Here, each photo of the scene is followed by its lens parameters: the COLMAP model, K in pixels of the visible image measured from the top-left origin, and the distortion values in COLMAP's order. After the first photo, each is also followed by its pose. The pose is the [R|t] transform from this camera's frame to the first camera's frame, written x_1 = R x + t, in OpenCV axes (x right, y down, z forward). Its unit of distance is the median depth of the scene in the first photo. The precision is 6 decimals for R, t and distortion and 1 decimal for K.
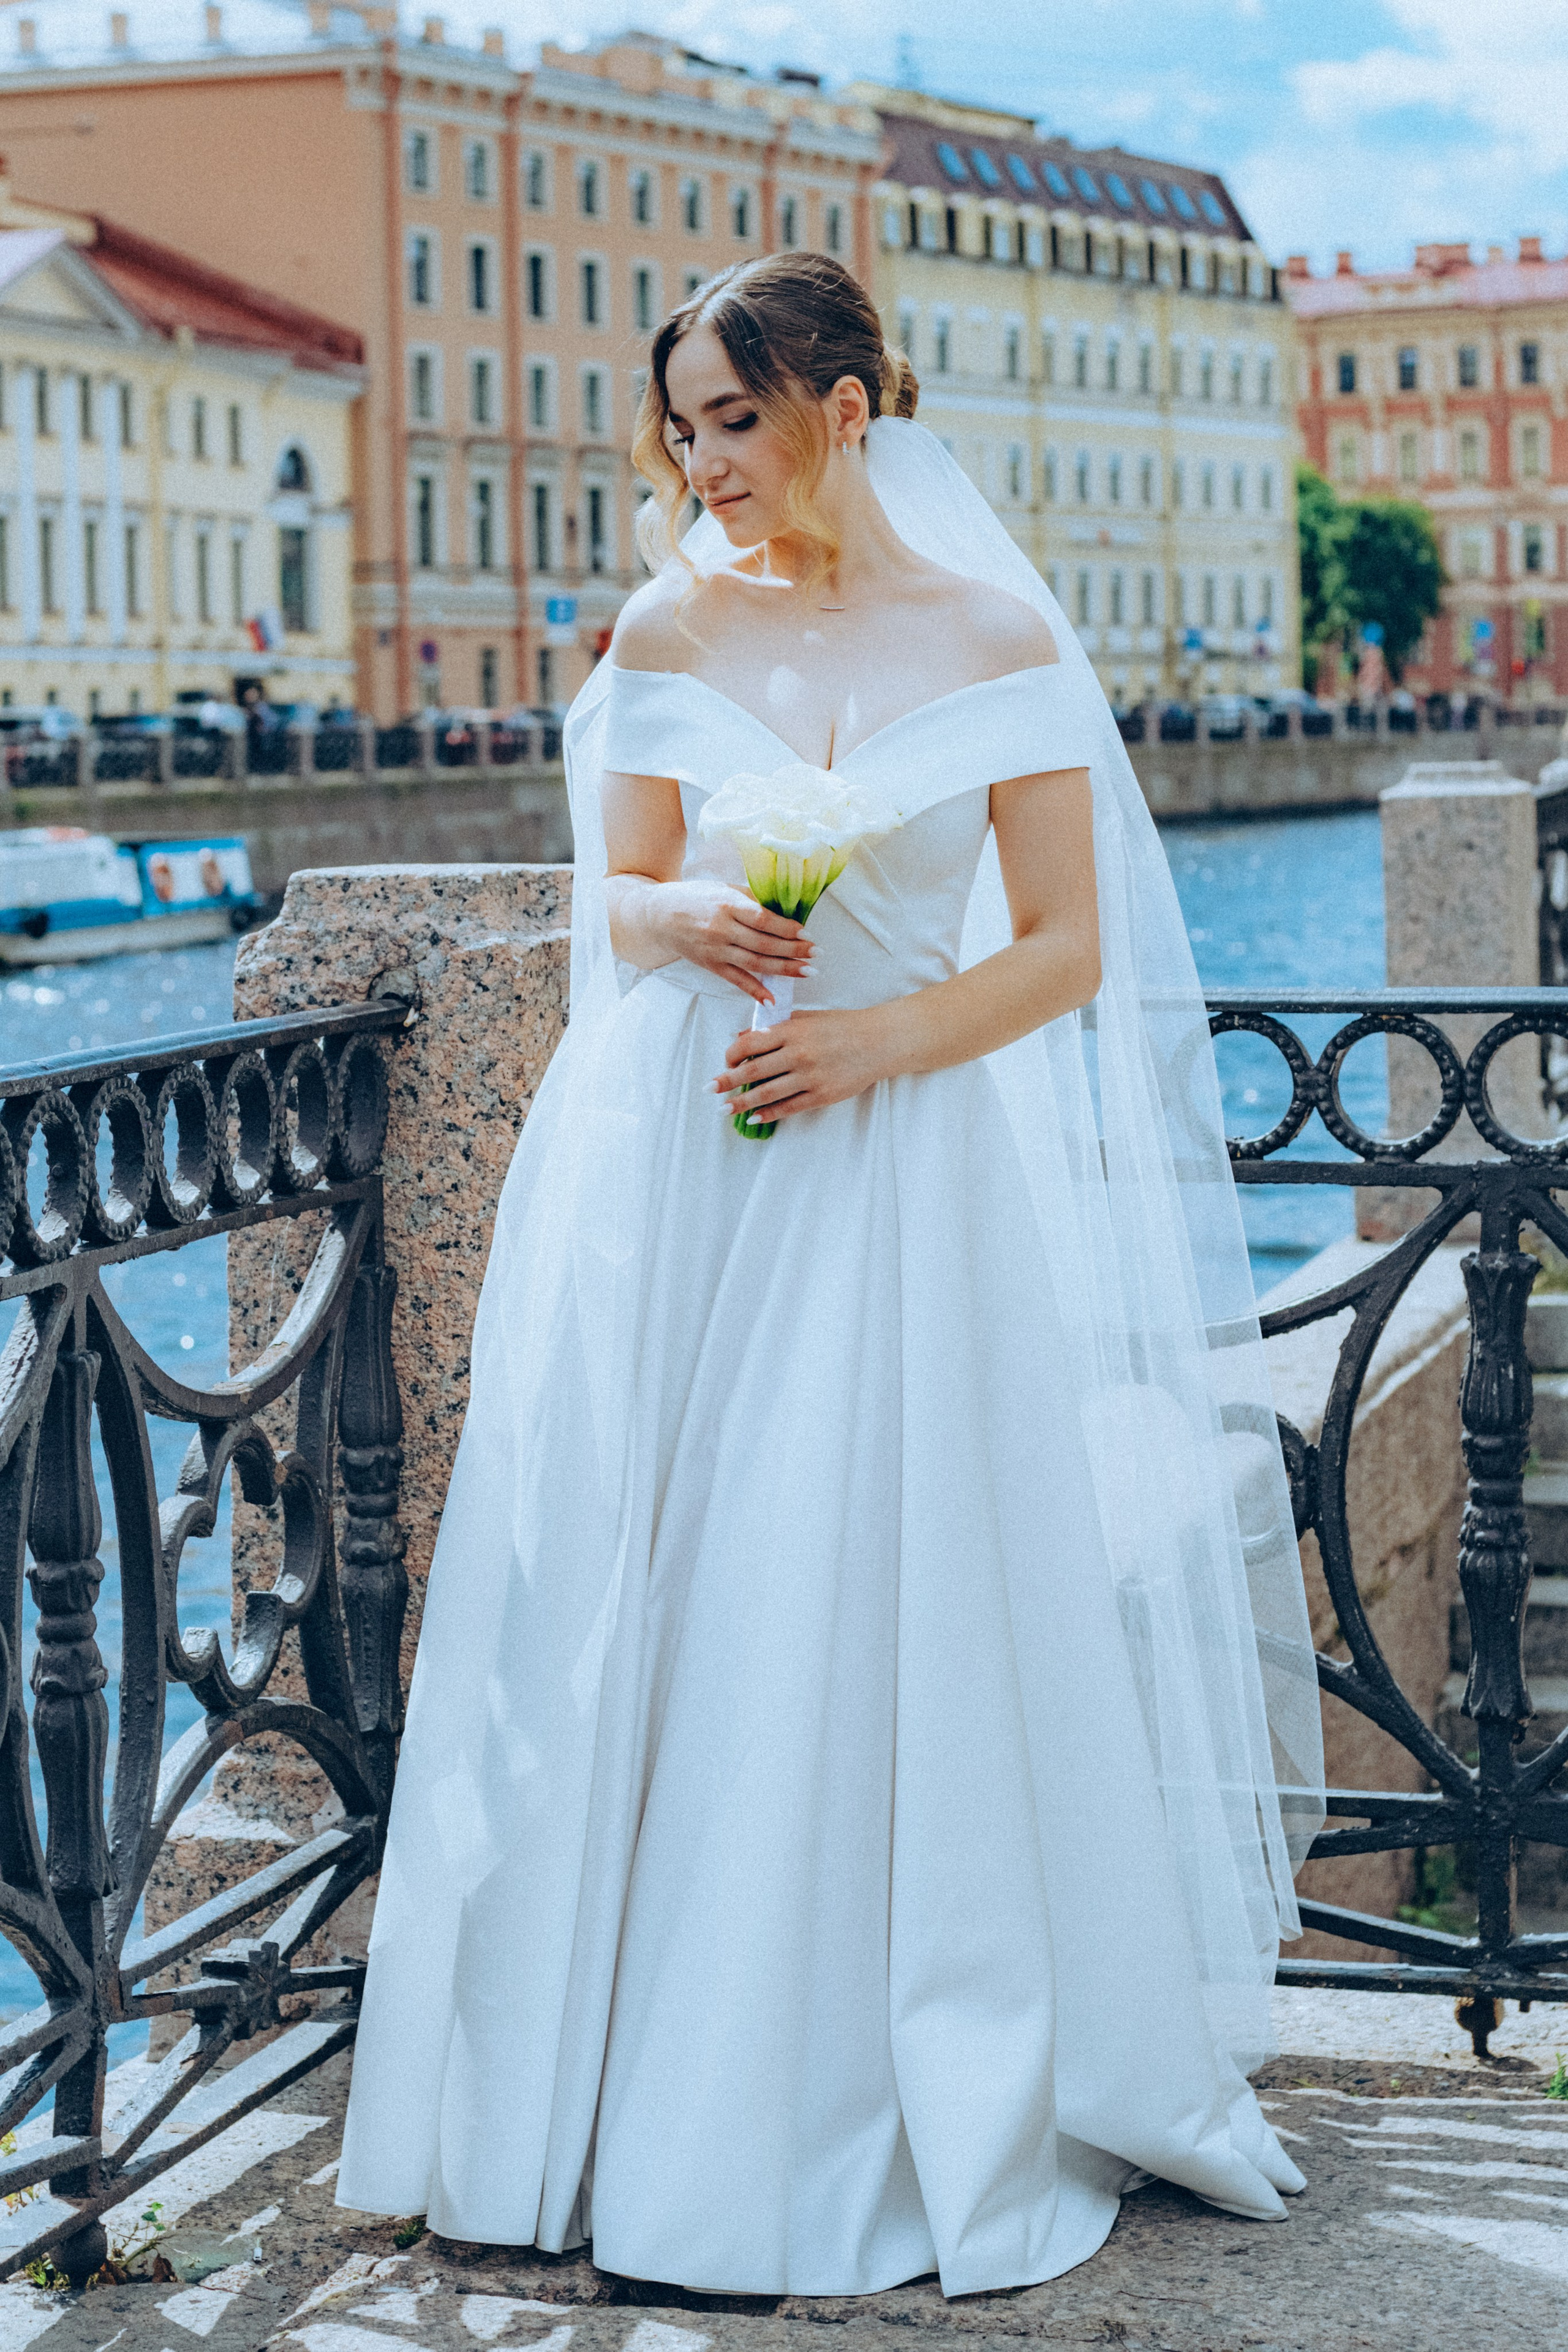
lens RADIAL K [[5286.3, 0, 784.0], [0, 5286.3, 1176.0], [0, 0, 1]] dist [-0.073088, -0.179142]
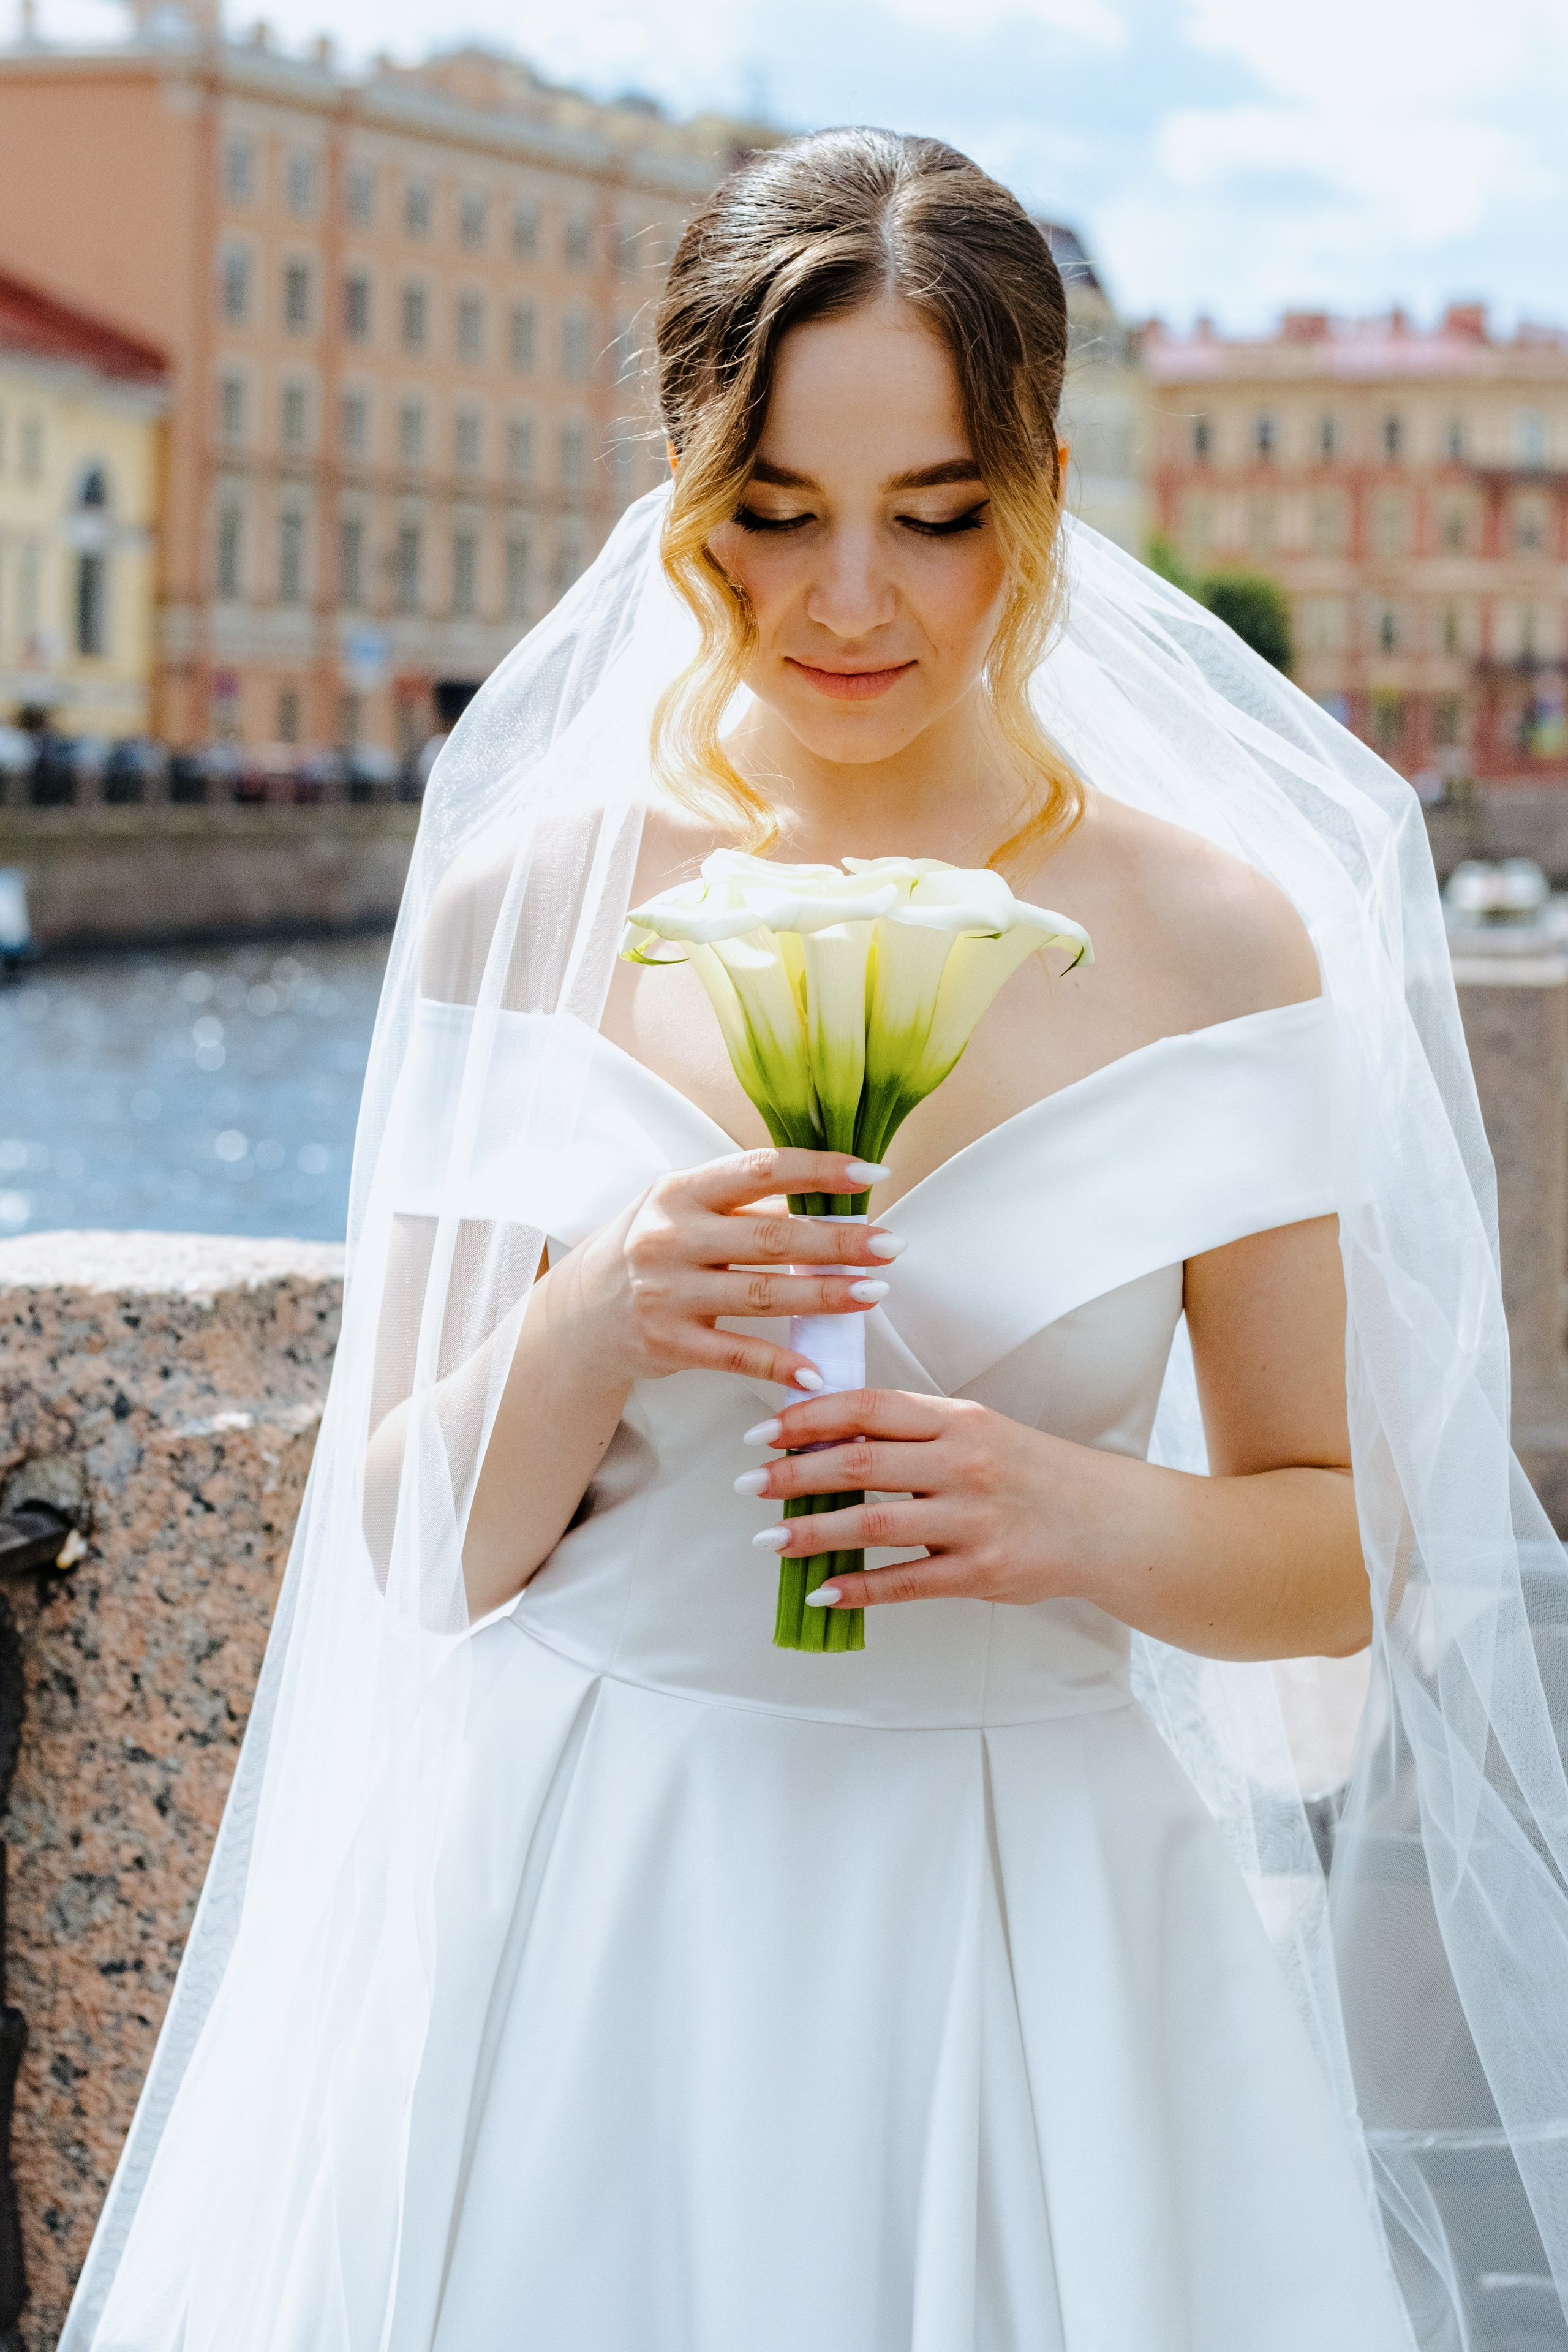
lens RADIAL K [[5421.8, 0, 785.0], [0, 5421.8, 1118.9], [0, 0, 1]] dist [-0.112189, 0.116028]
pose [[0.998374, 0.042113, 0.038420, -0.020081], [-0.041271, 0.998895, -0.022462, -0.064936], [-0.039323, 0.020840, 0.999009, 0.434386]]
